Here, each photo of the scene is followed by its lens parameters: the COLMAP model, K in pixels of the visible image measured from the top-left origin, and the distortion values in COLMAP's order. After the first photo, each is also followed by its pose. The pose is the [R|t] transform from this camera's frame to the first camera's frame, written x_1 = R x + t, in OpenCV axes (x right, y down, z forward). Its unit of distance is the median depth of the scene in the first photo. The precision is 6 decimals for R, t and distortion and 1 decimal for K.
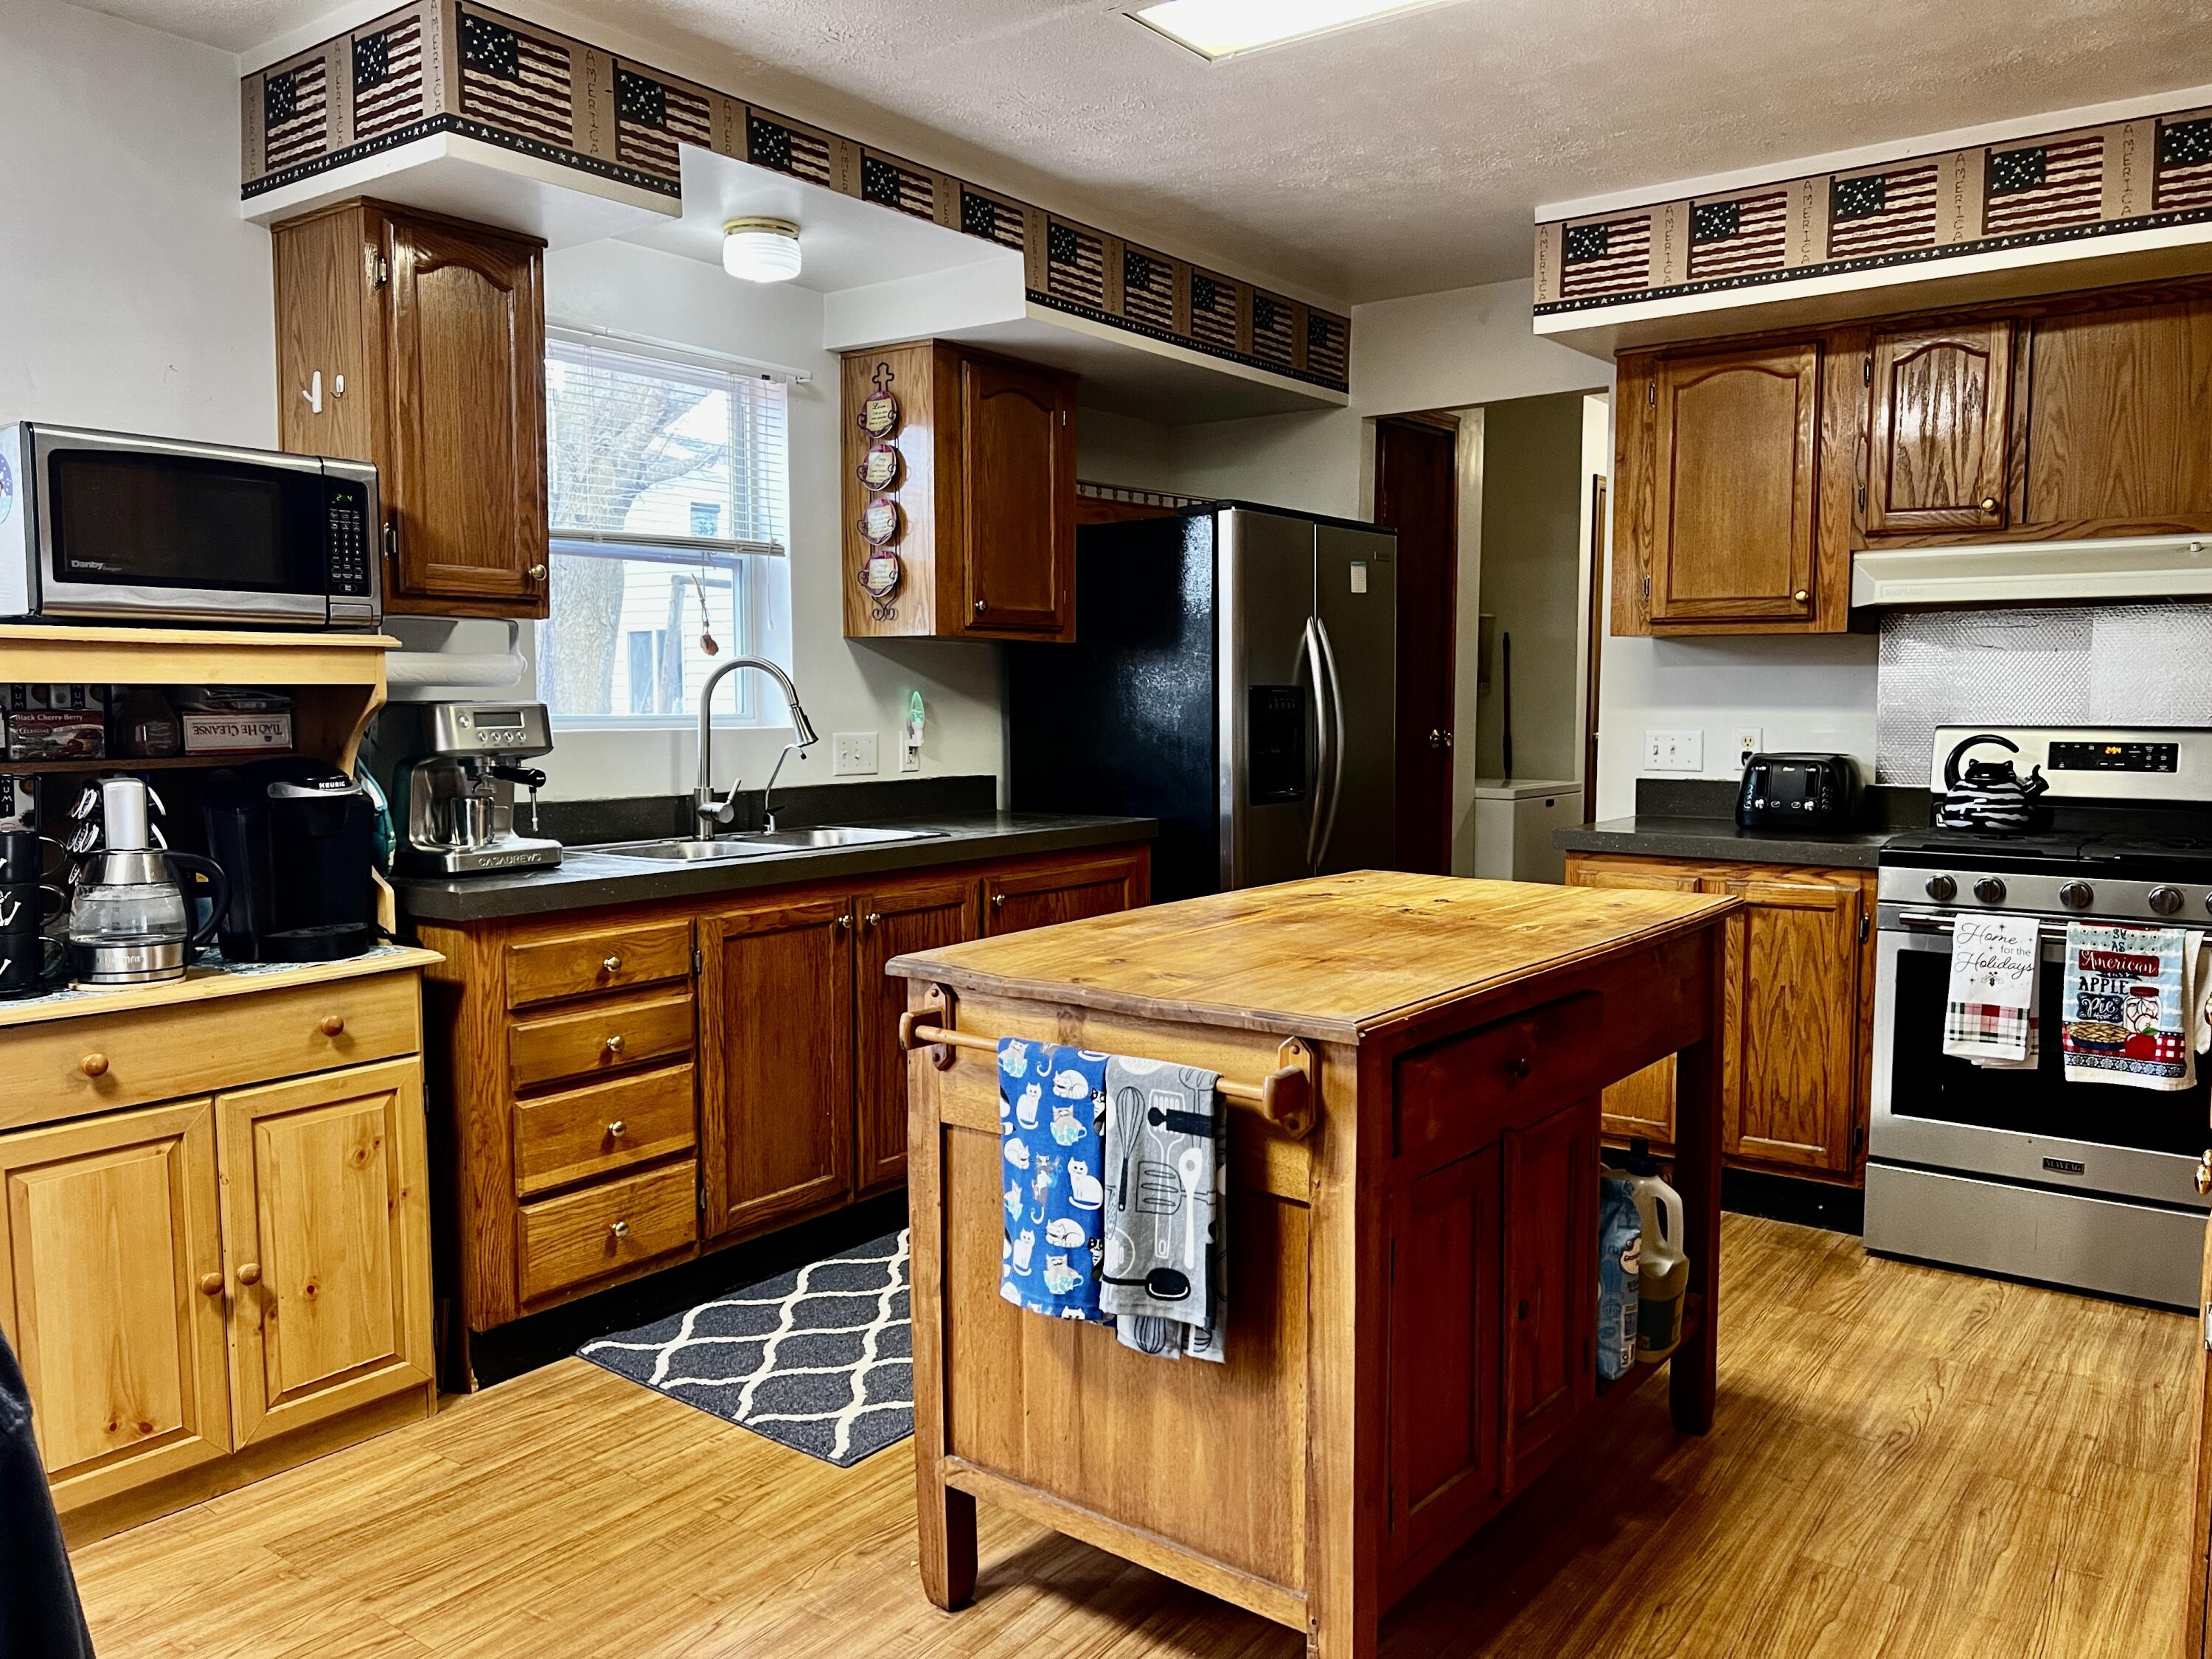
lens RADIAL K [[1669.3, 0, 1109.8], [0, 1669.3, 825.1], [0, 0, 1]] dist [0.044201, -0.051950]
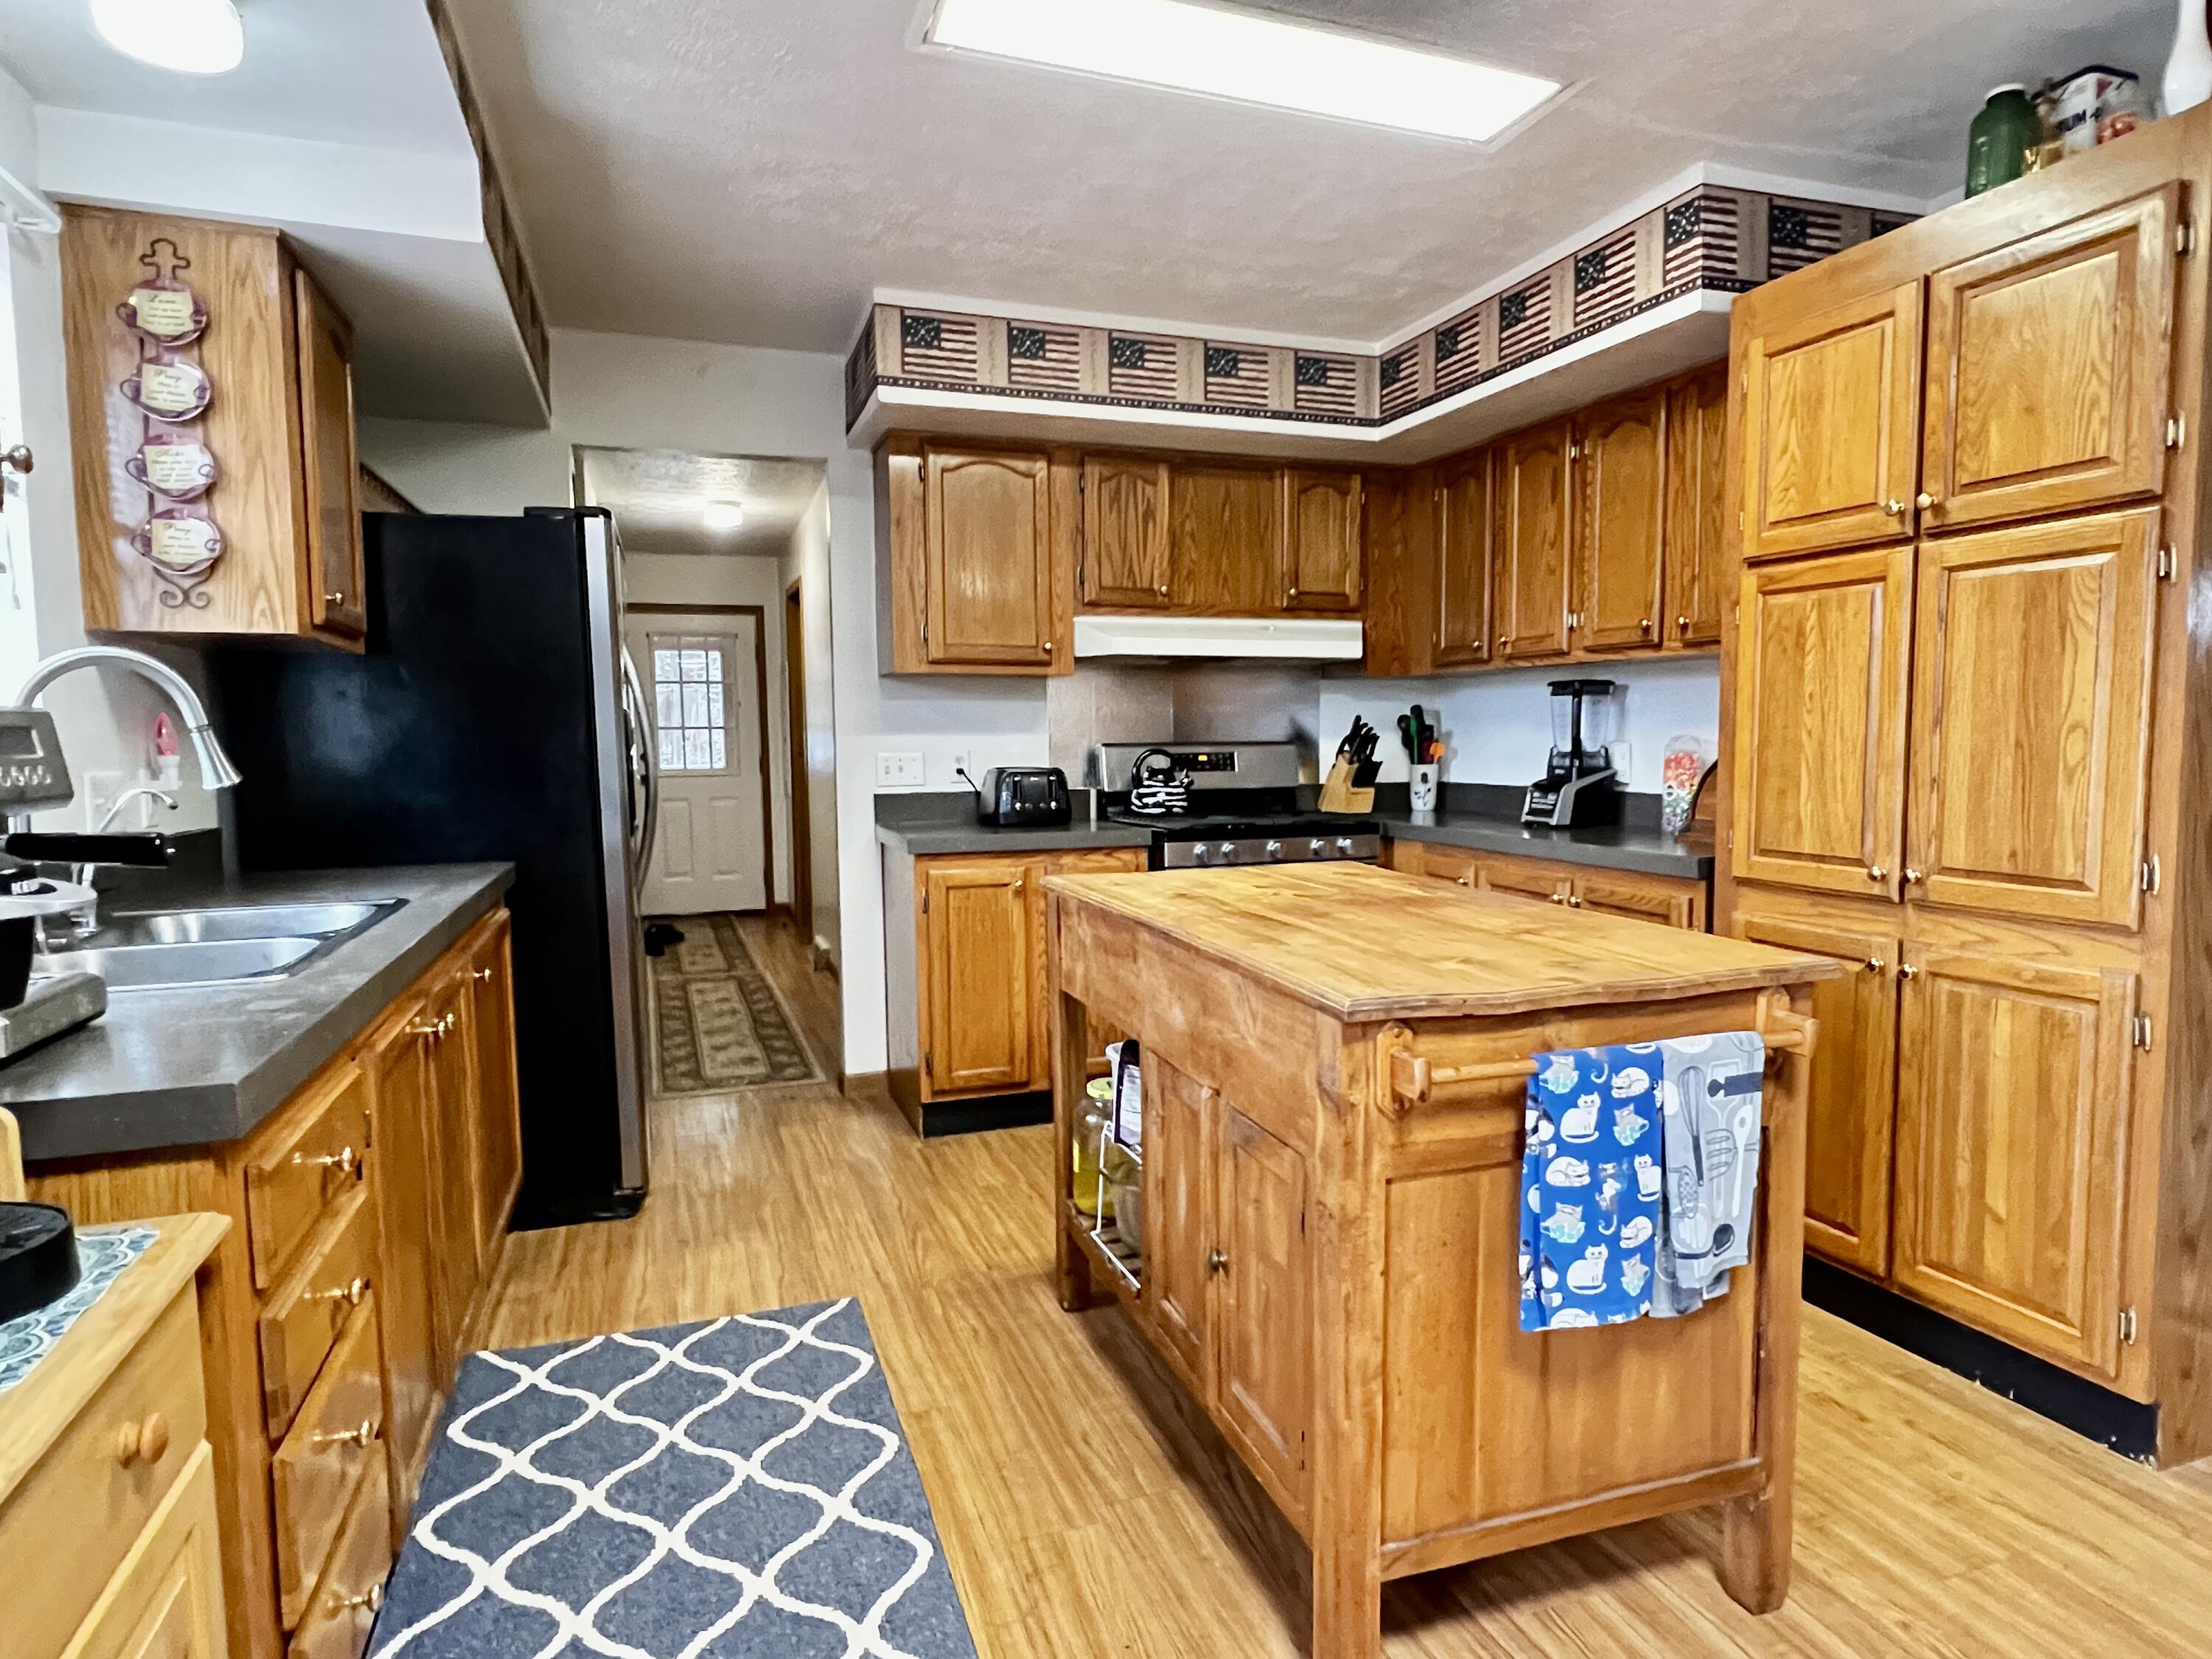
lens RADIAL K [[1274.1, 0, 1119.1], [0, 1274.1, 837.2], [0, 0, 1]] dist [-0.007675, 0.003092]
pose [[0.544311, -0.070860, 0.835885, -0.425904], [0.074309, 0.996582, 0.036094, -0.020453], [-0.835586, 0.042468, 0.547716, 0.441536]]
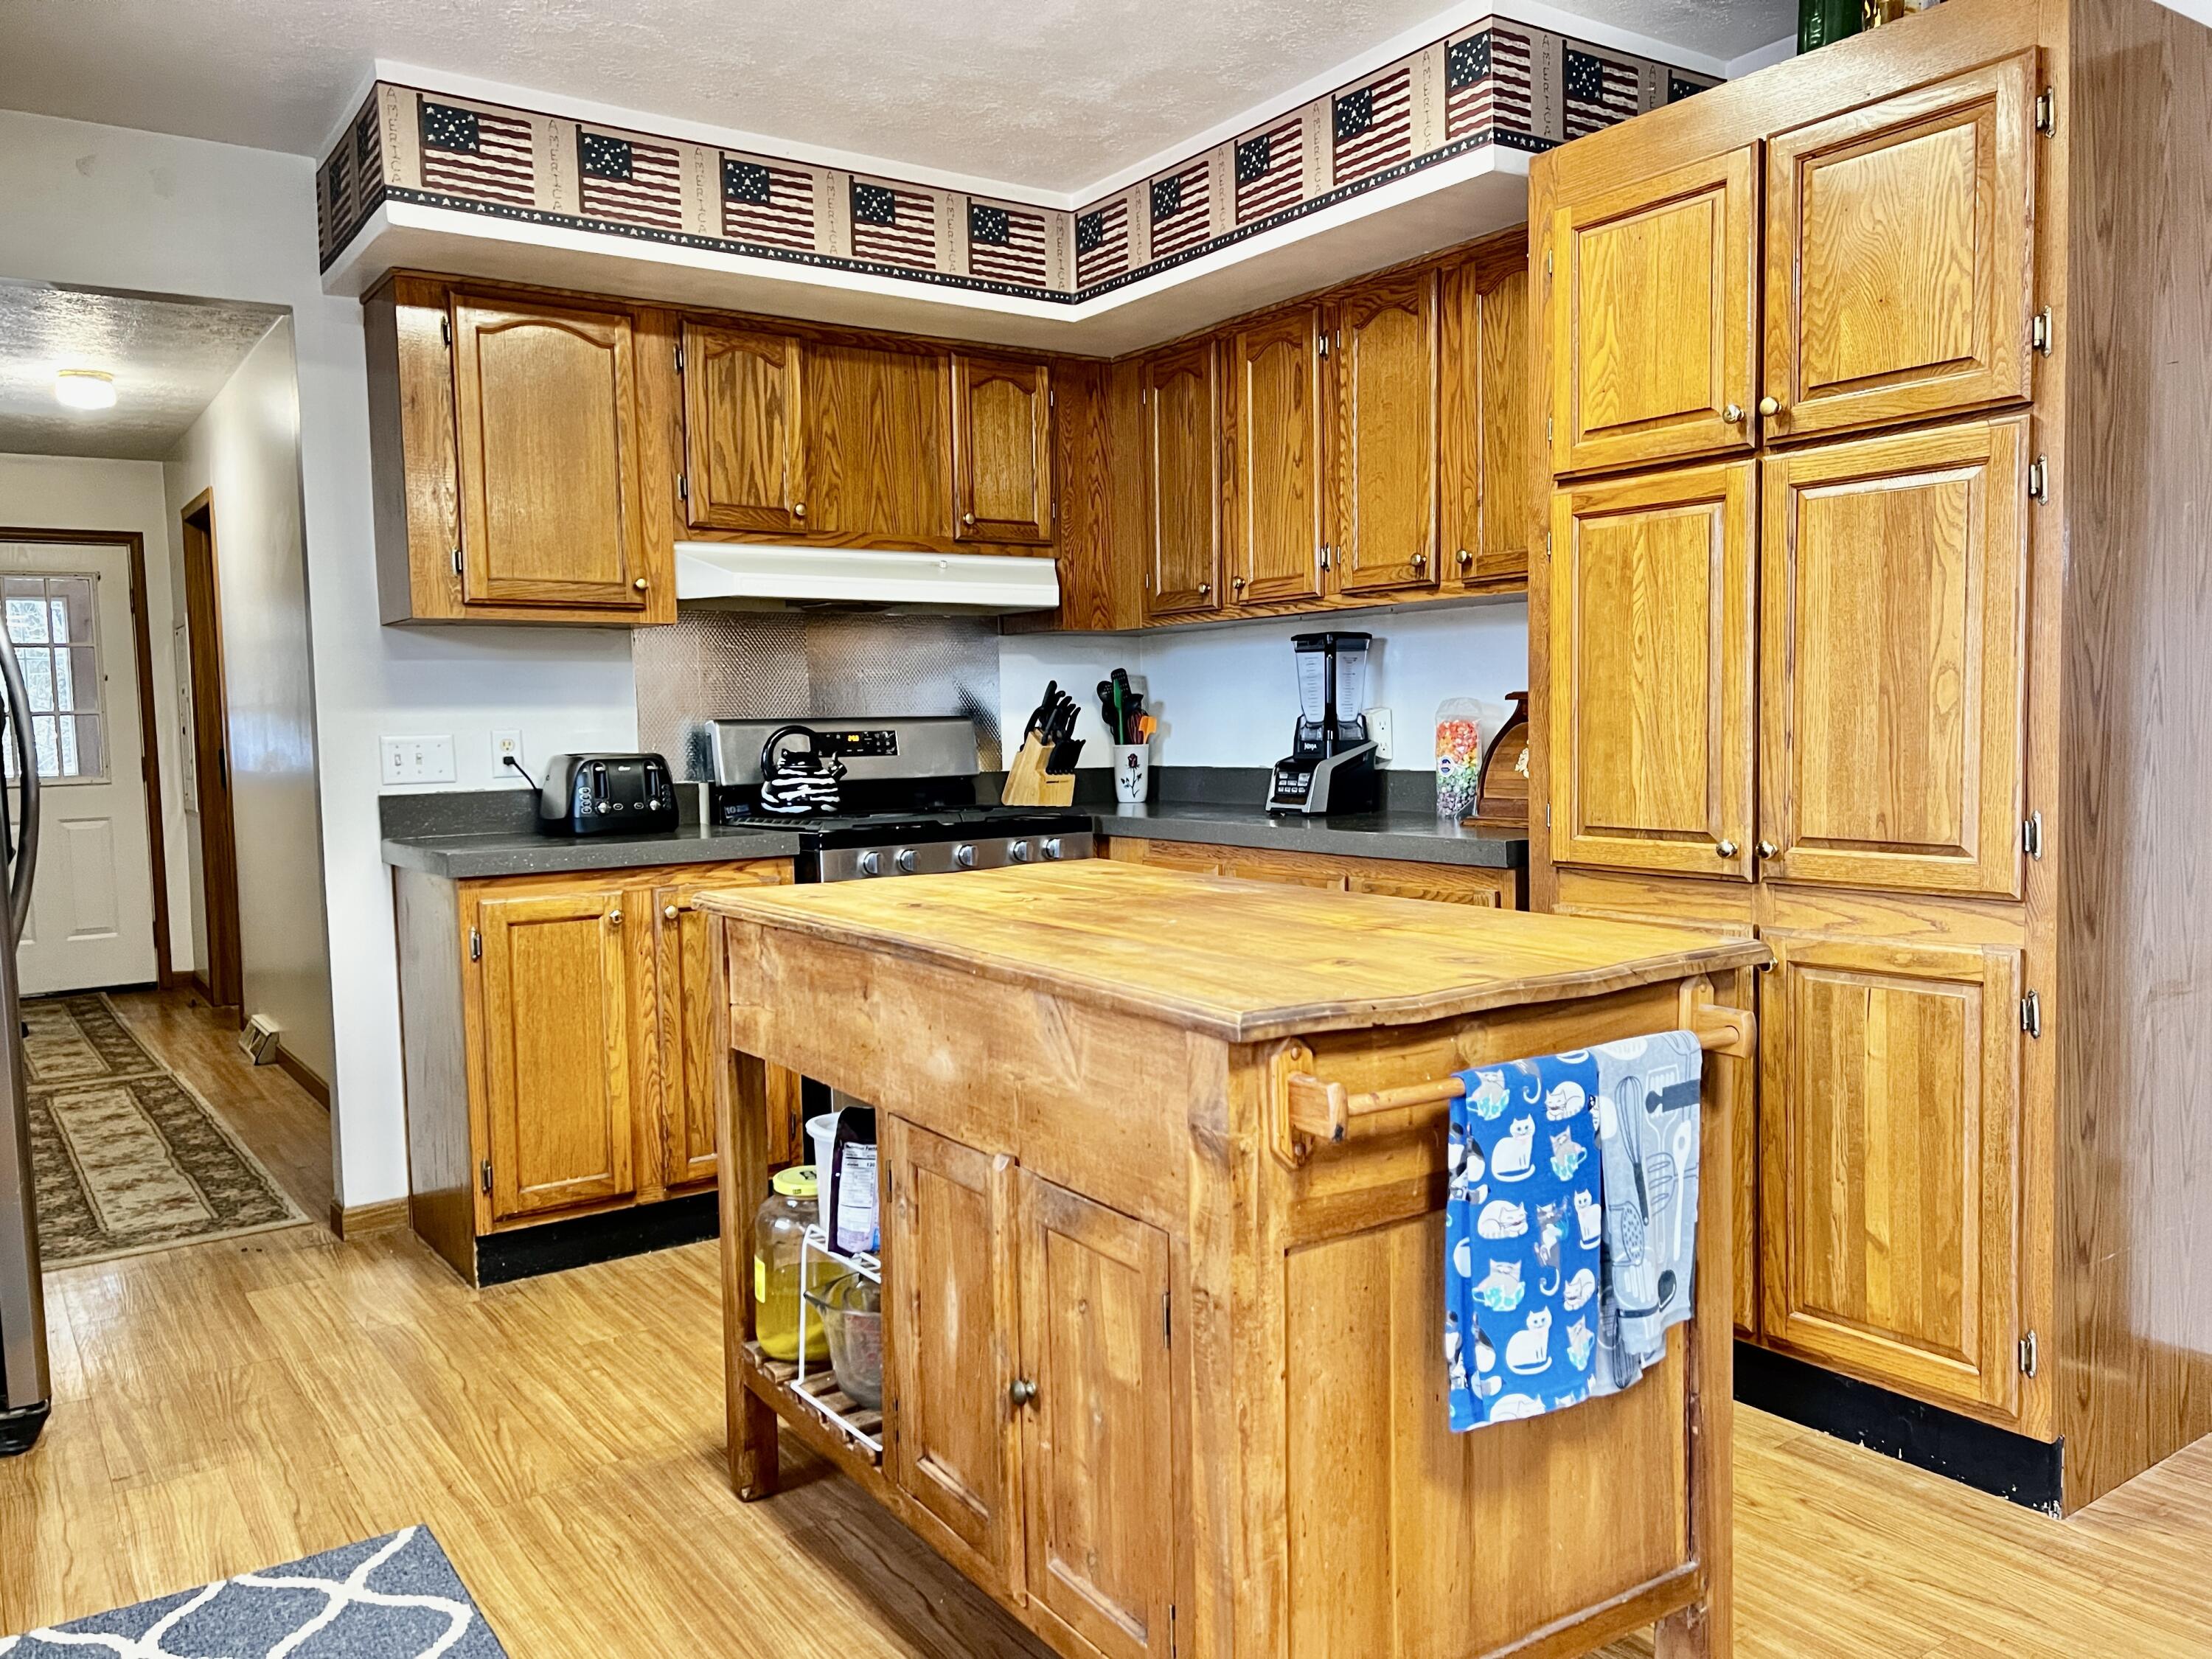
lens RADIAL K [[1669.3, 0, 1095.3], [0, 1669.3, 831.6], [0, 0, 1]] dist [0.044201, -0.051950]
pose [[0.308417, -0.068991, 0.948746, -0.439484], [0.095616, 0.994564, 0.041240, -0.012804], [-0.946434, 0.077996, 0.313337, 0.503778]]
